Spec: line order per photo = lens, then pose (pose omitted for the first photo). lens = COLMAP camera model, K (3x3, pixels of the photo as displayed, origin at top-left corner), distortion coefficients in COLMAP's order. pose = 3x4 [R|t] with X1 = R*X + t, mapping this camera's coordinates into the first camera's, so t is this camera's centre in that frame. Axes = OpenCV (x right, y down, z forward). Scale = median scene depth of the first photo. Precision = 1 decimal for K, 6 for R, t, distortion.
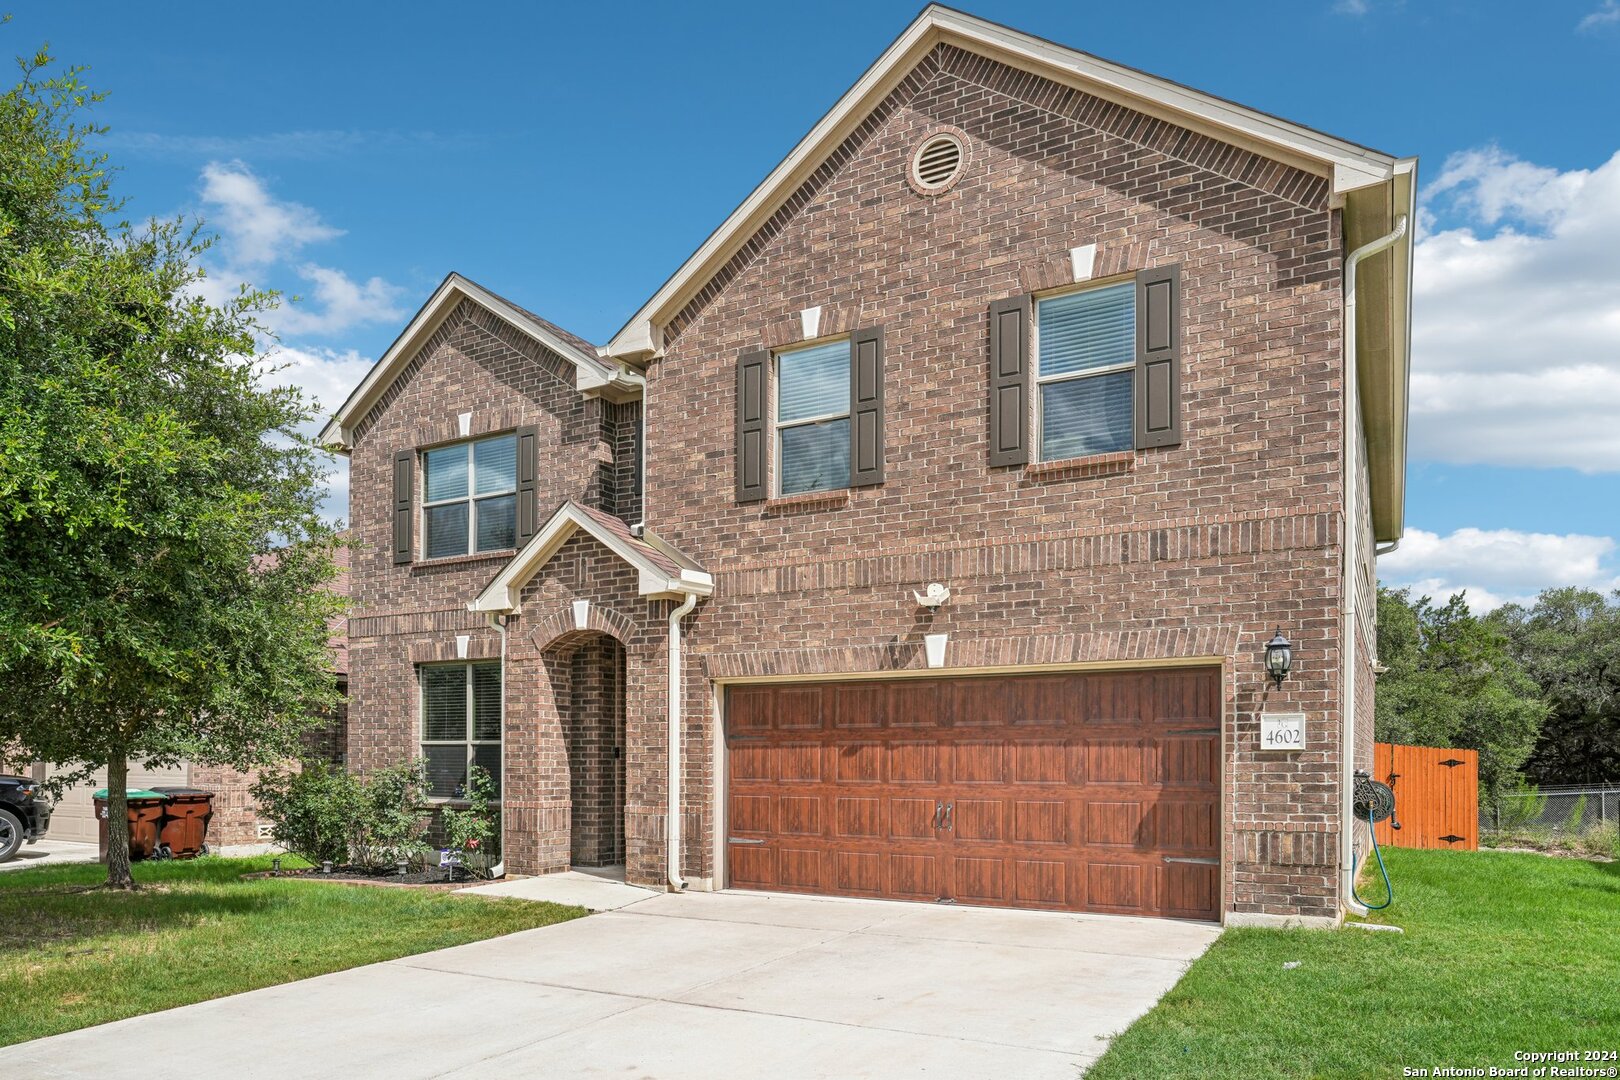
lens RADIAL K [[1017.0, 0, 835.7], [0, 1017.0, 715.2], [0, 0, 1]] dist [-0.026883, -0.005344]
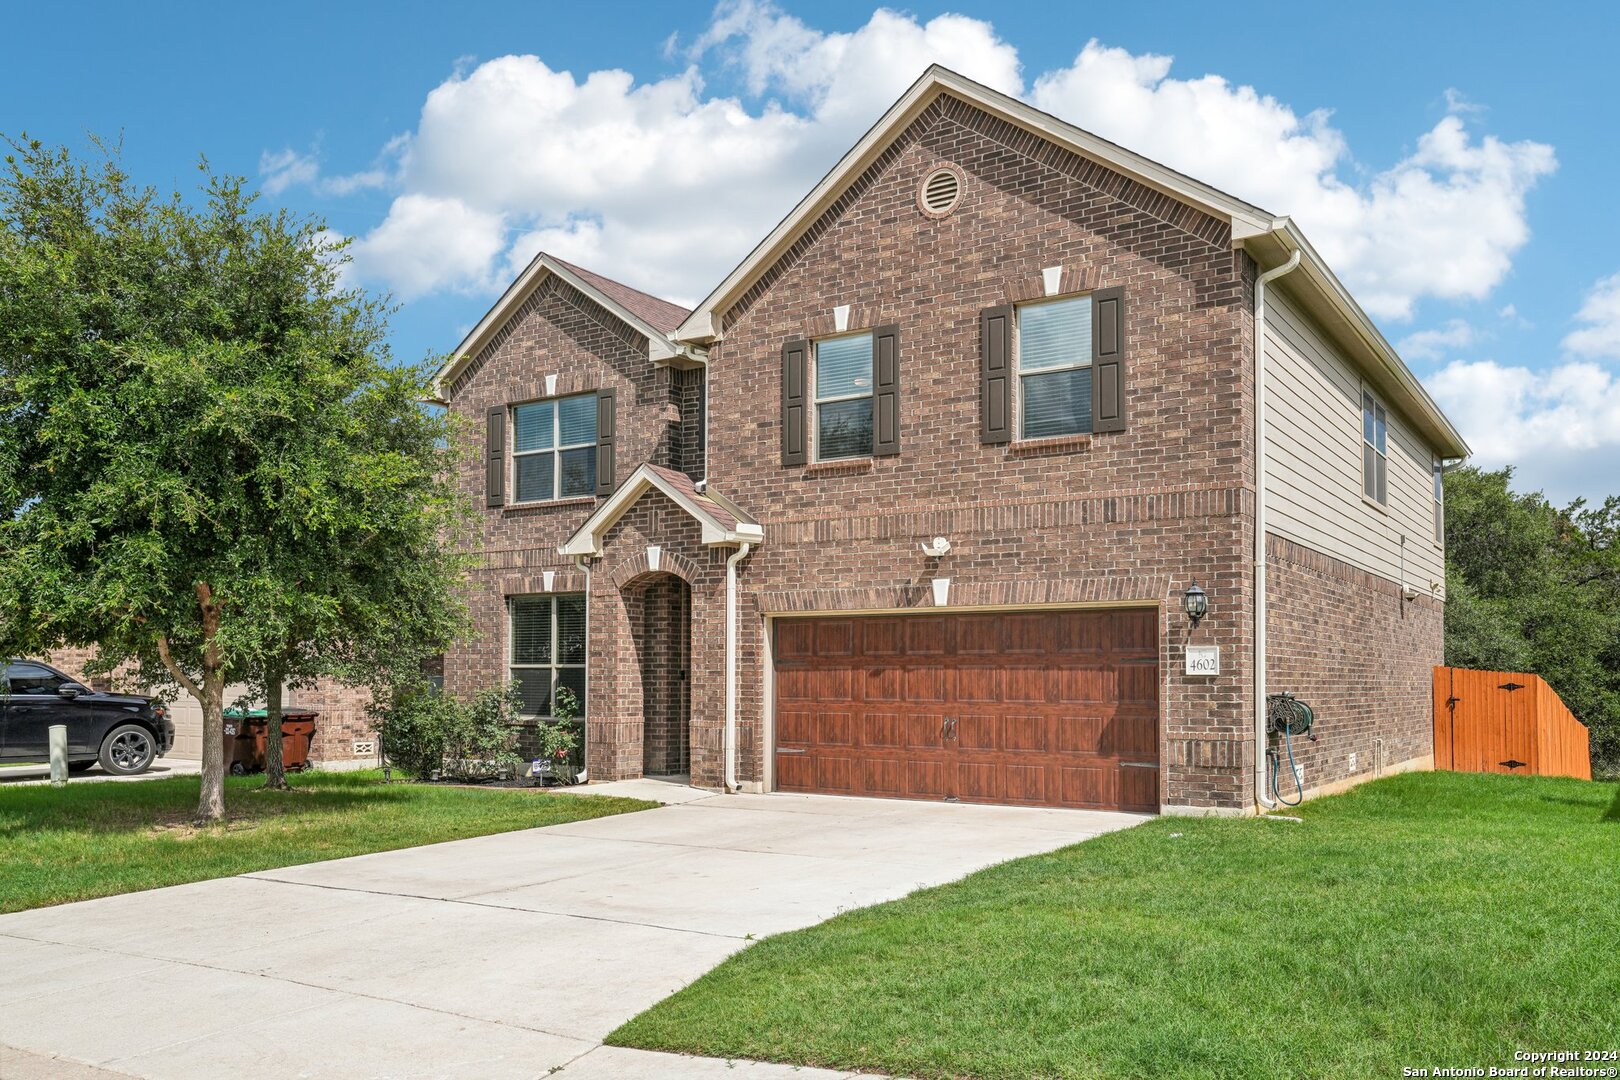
lens RADIAL K [[1326.2, 0, 809.2], [0, 1326.2, 541.3], [0, 0, 1]] dist [0.027021, -0.003341]
pose [[0.993453, -0.010607, -0.113750, 0.118352], [0.003672, 0.998131, -0.060998, -0.026612], [0.114184, 0.060181, 0.991635, -0.578228]]
